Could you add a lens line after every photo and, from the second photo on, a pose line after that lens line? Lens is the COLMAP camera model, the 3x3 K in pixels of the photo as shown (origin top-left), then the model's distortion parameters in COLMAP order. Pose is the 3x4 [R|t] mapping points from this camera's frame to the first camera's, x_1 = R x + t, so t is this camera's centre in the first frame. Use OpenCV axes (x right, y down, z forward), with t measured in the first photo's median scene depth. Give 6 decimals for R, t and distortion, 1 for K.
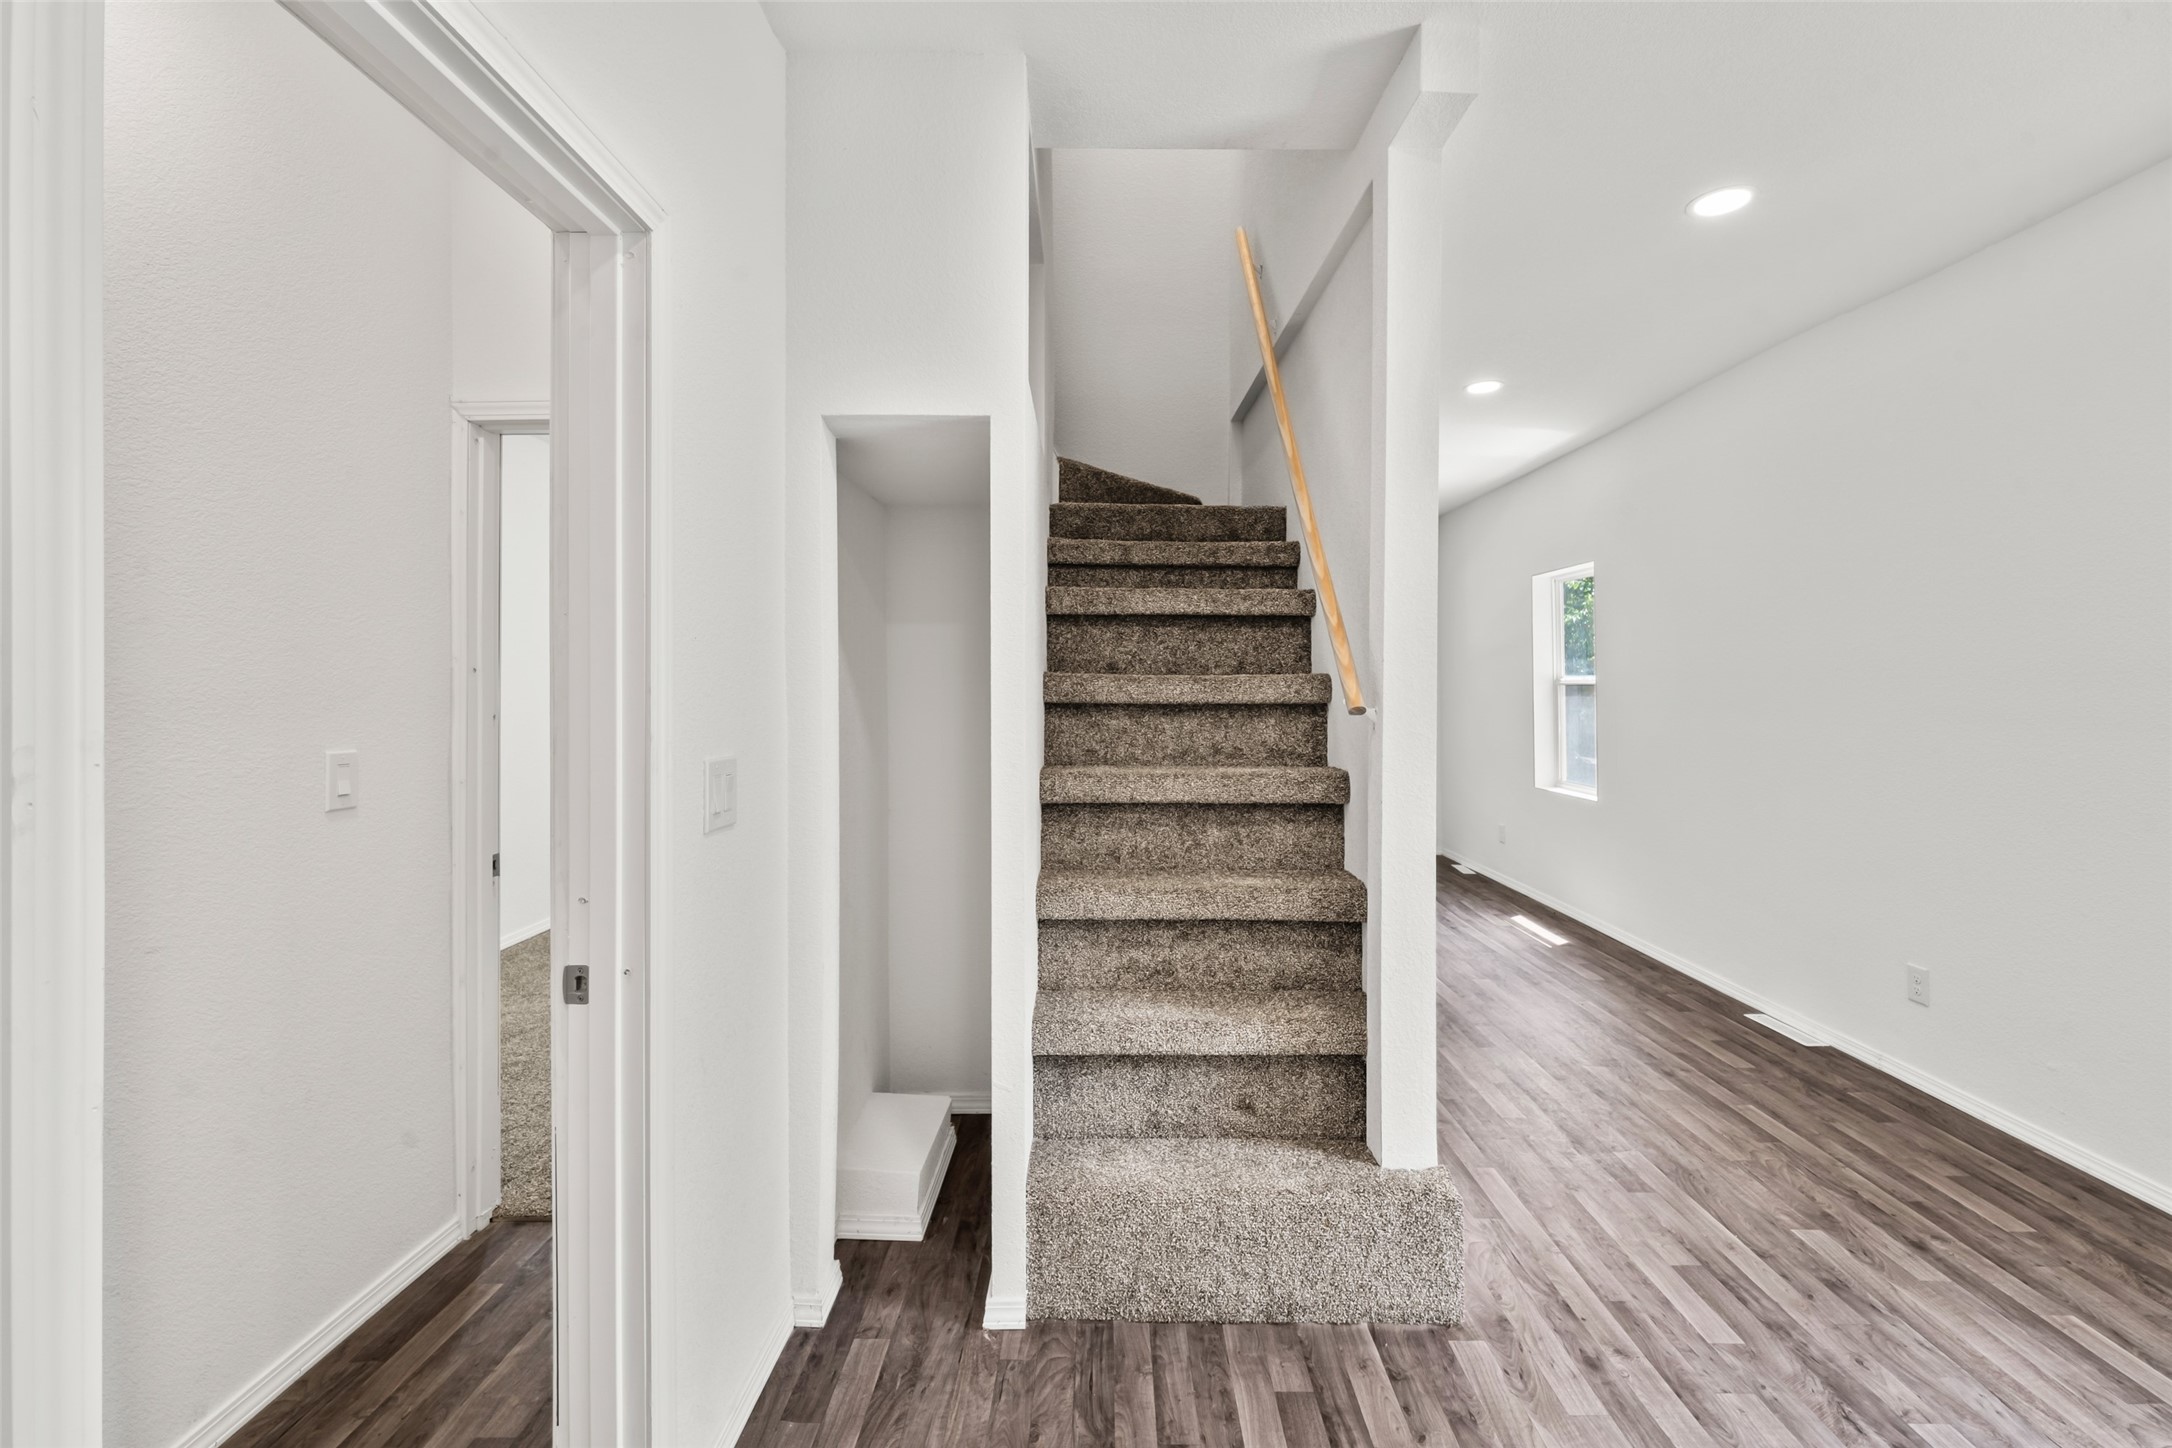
lens RADIAL K [[917.9, 0, 1095.2], [0, 917.9, 690.4], [0, 0, 1]] dist [0.000299, -0.000507]
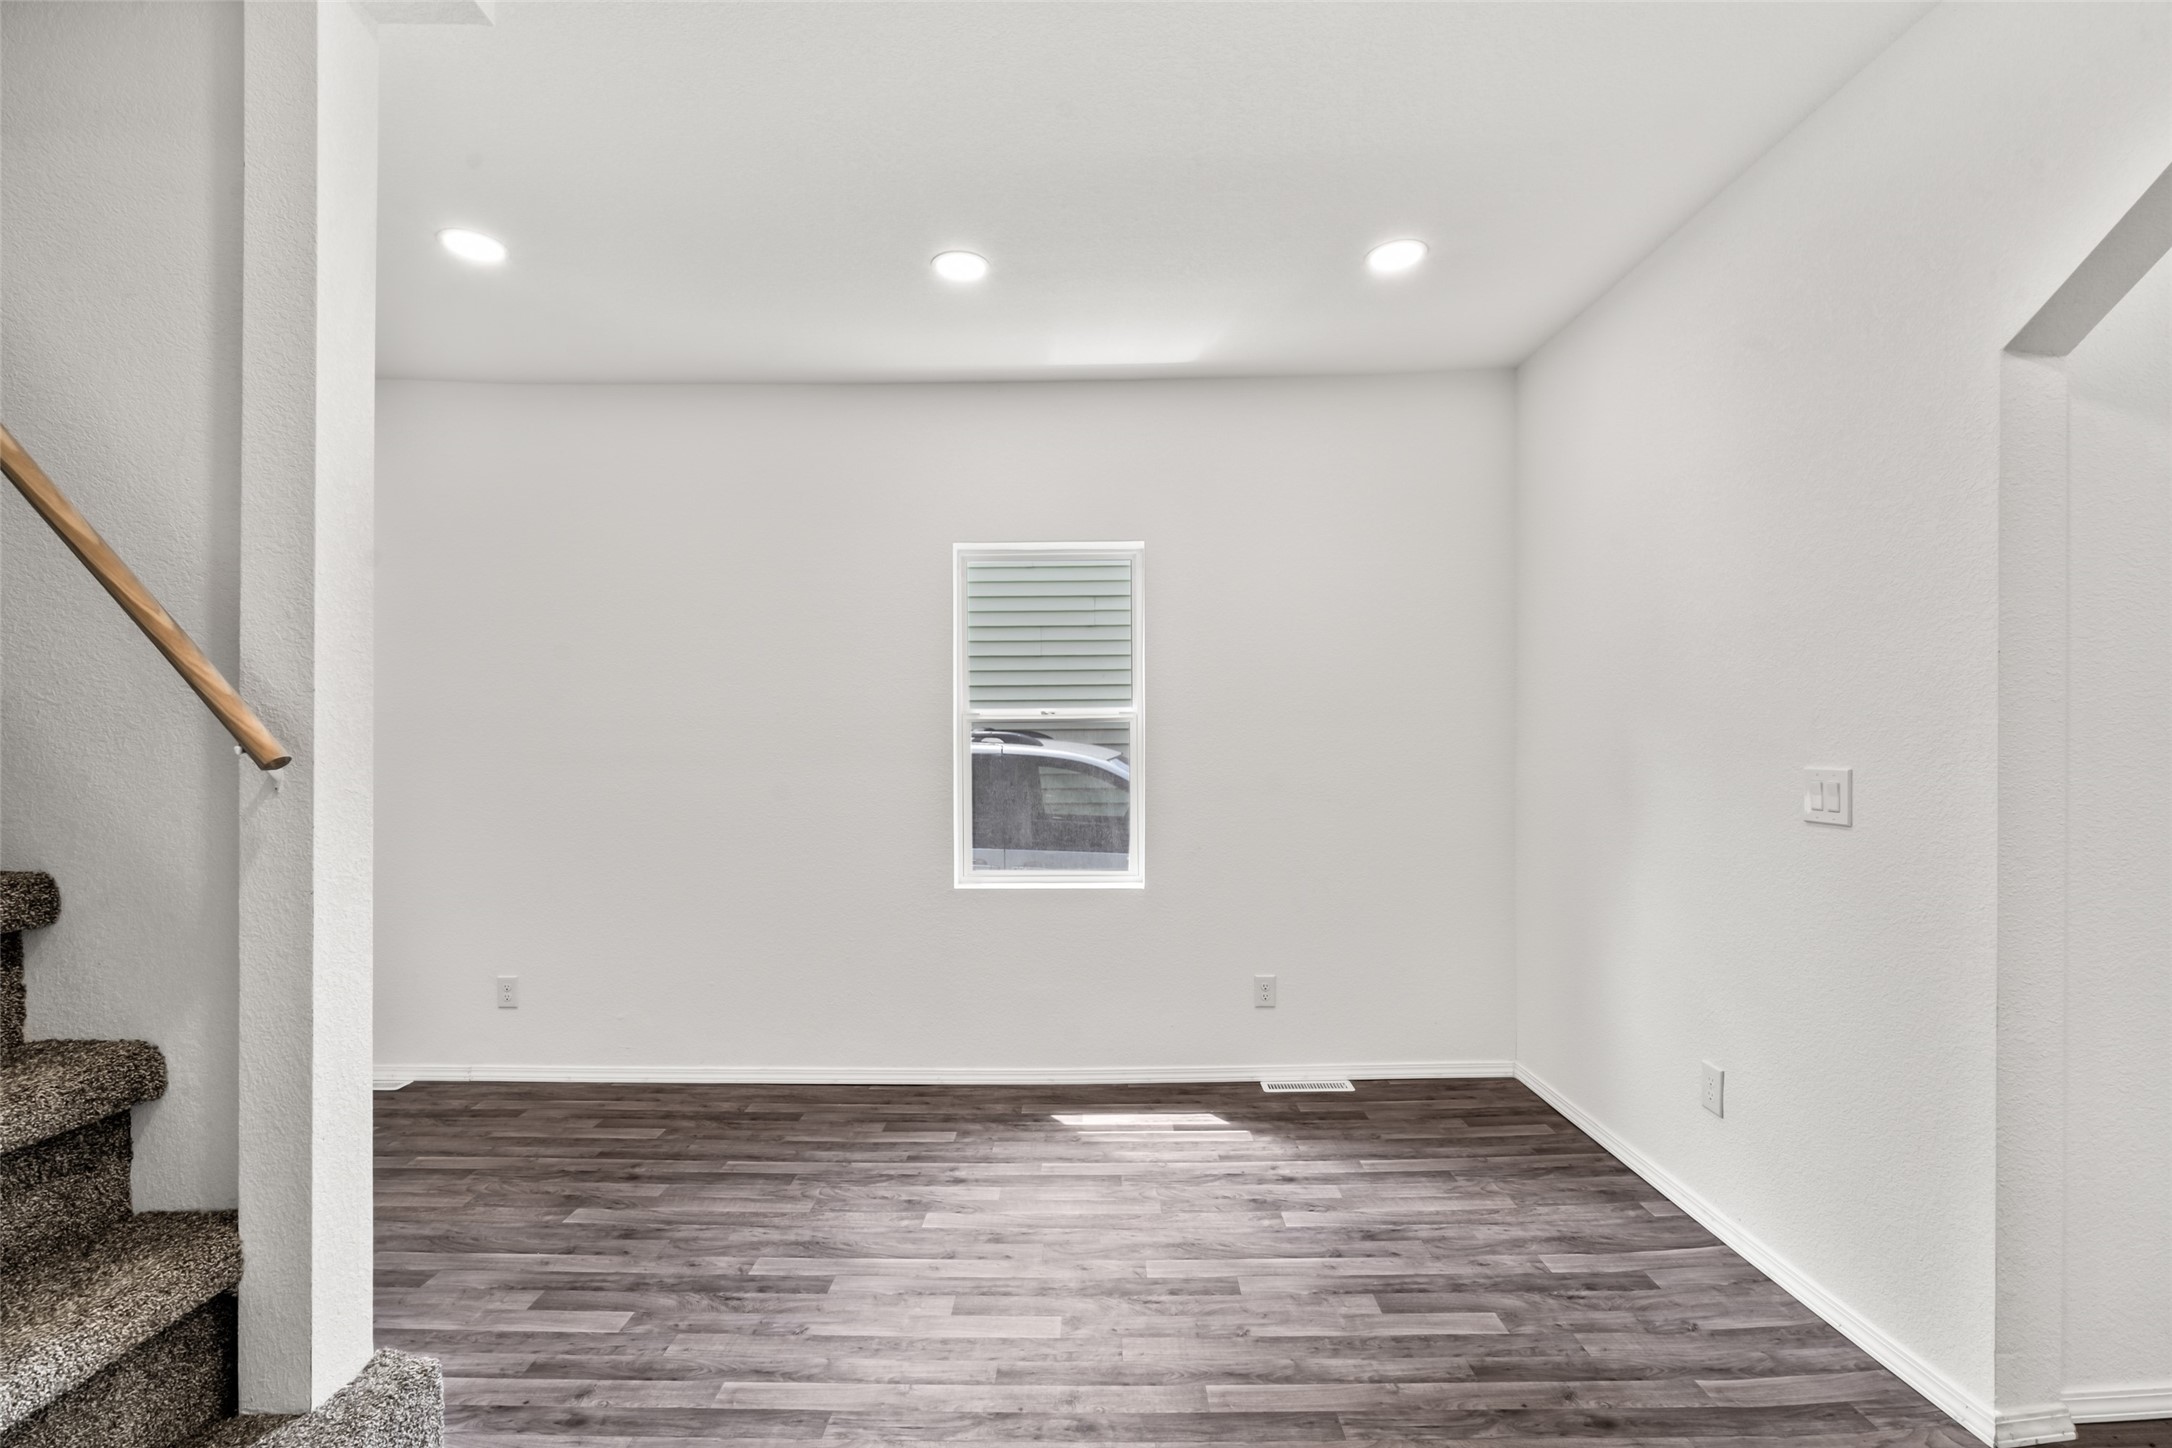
lens RADIAL K [[918.0, 0, 1088.0], [0, 918.0, 741.6], [0, 0, 1]] dist [0.000888, 0.000369]
pose [[0.001313, -0.002158, 0.999997, -0.367702], [-0.003312, 0.999992, 0.002162, 0.000629], [-0.999994, -0.003315, 0.001306, 0.377980]]
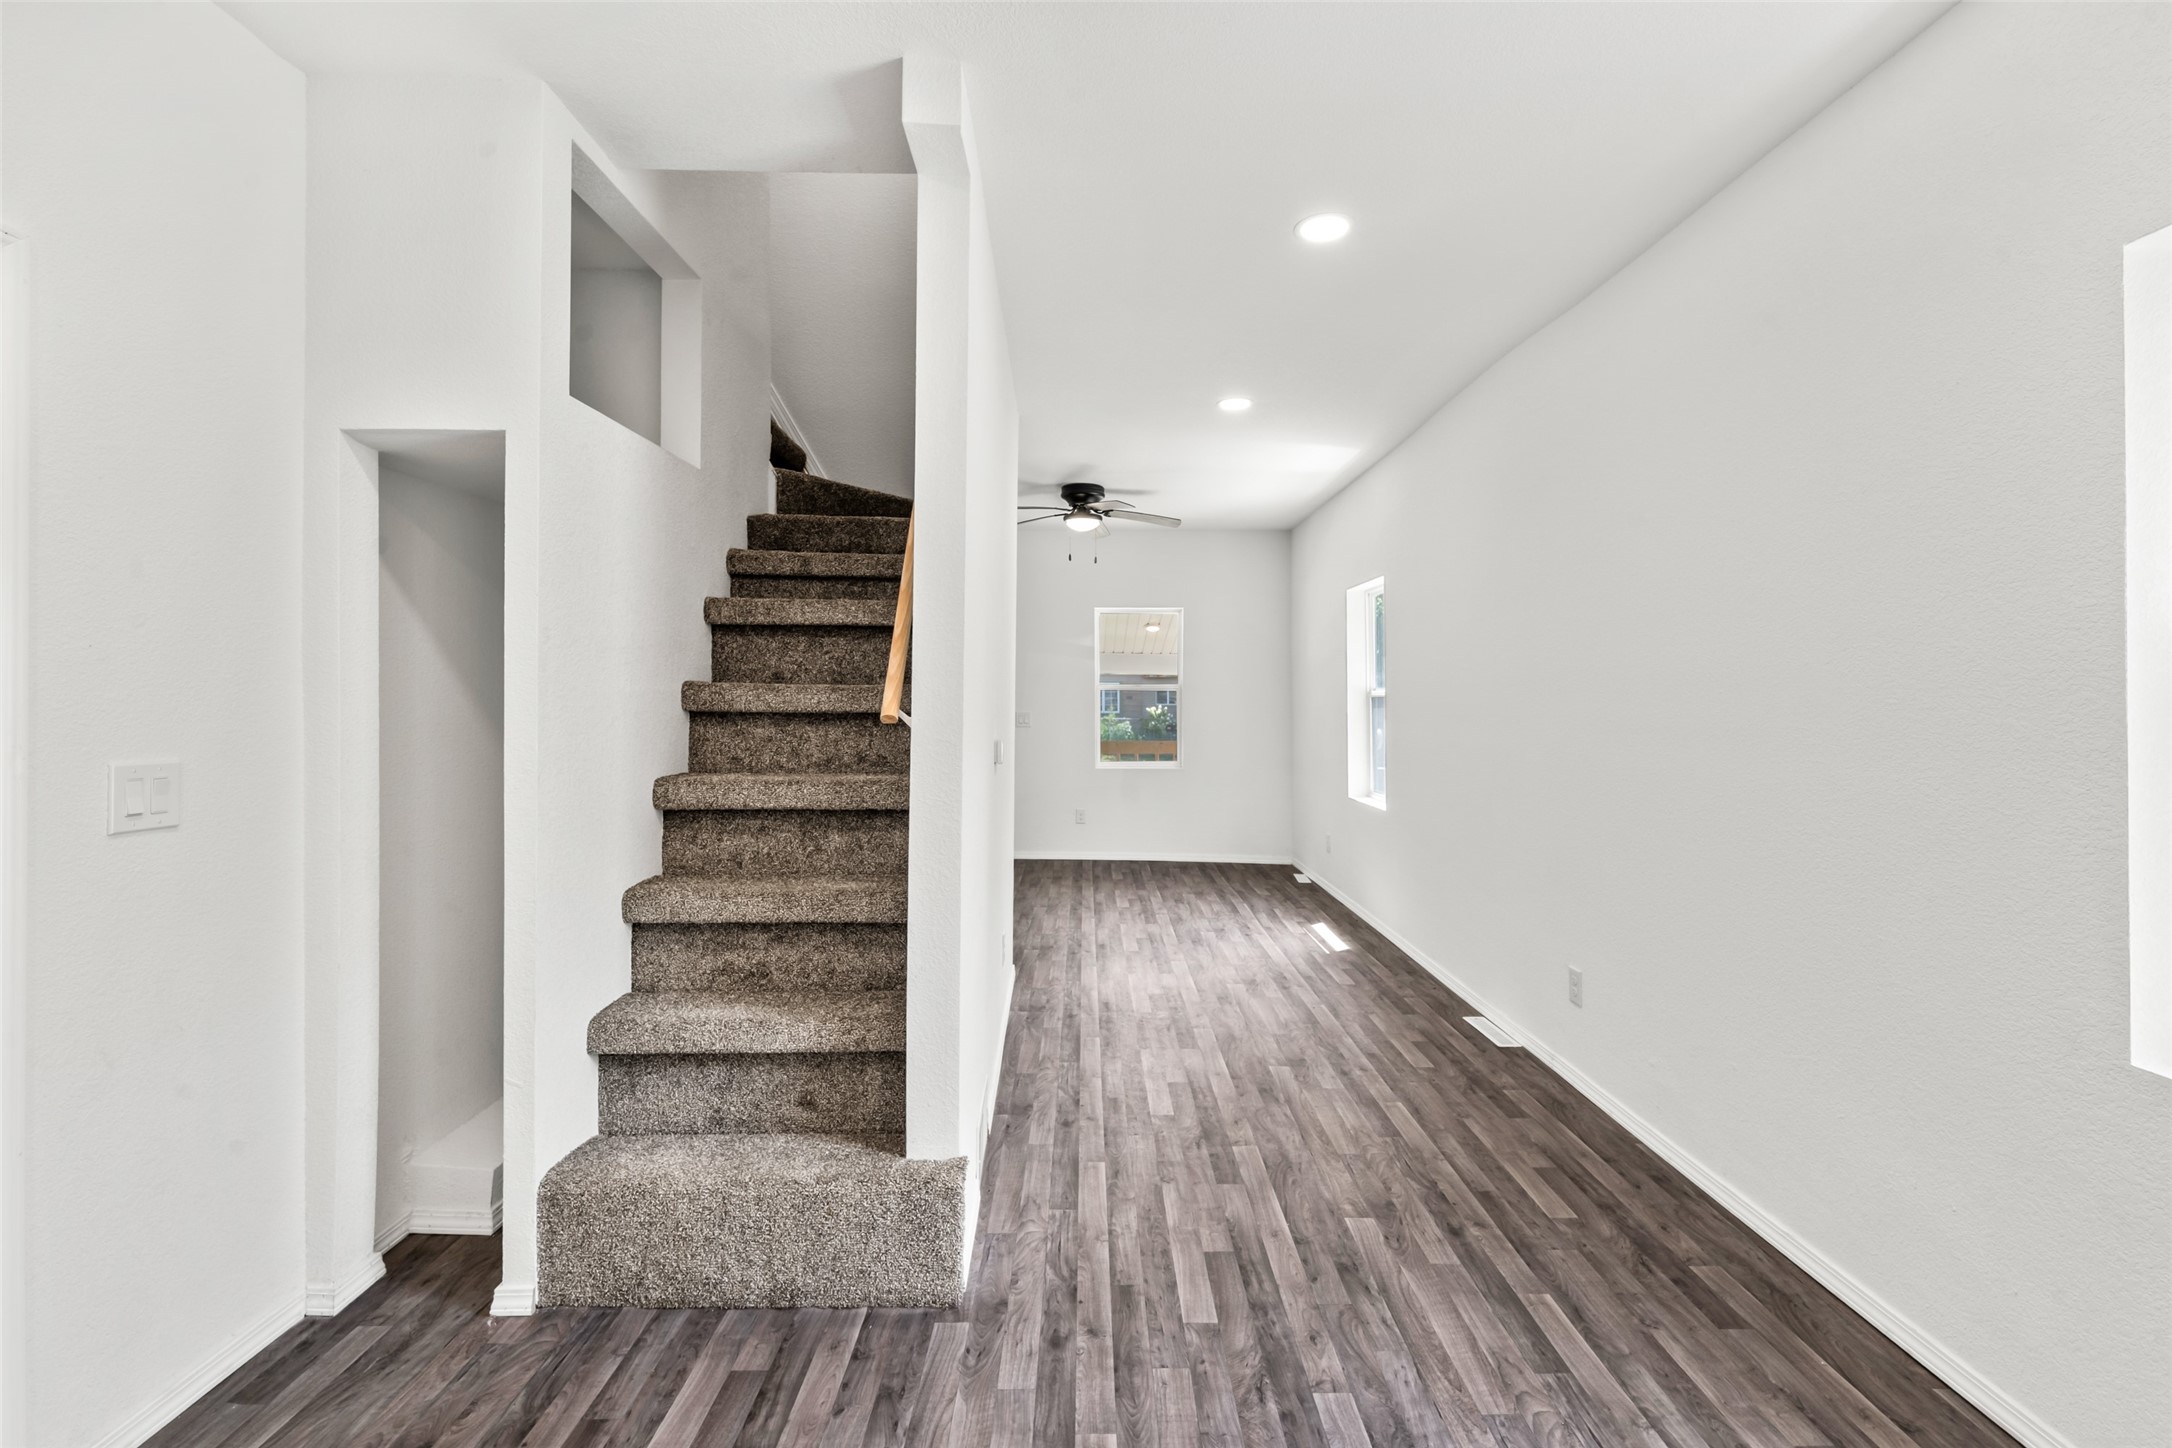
lens RADIAL K [[927.2, 0, 1085.1], [0, 927.2, 707.9], [0, 0, 1]] dist [-0.000653, -0.000430]
pose [[0.999868, 0.000587, 0.016214, 0.463978], [-0.000700, 0.999975, 0.006971, 0.002528], [-0.016209, -0.006982, 0.999844, -0.043417]]
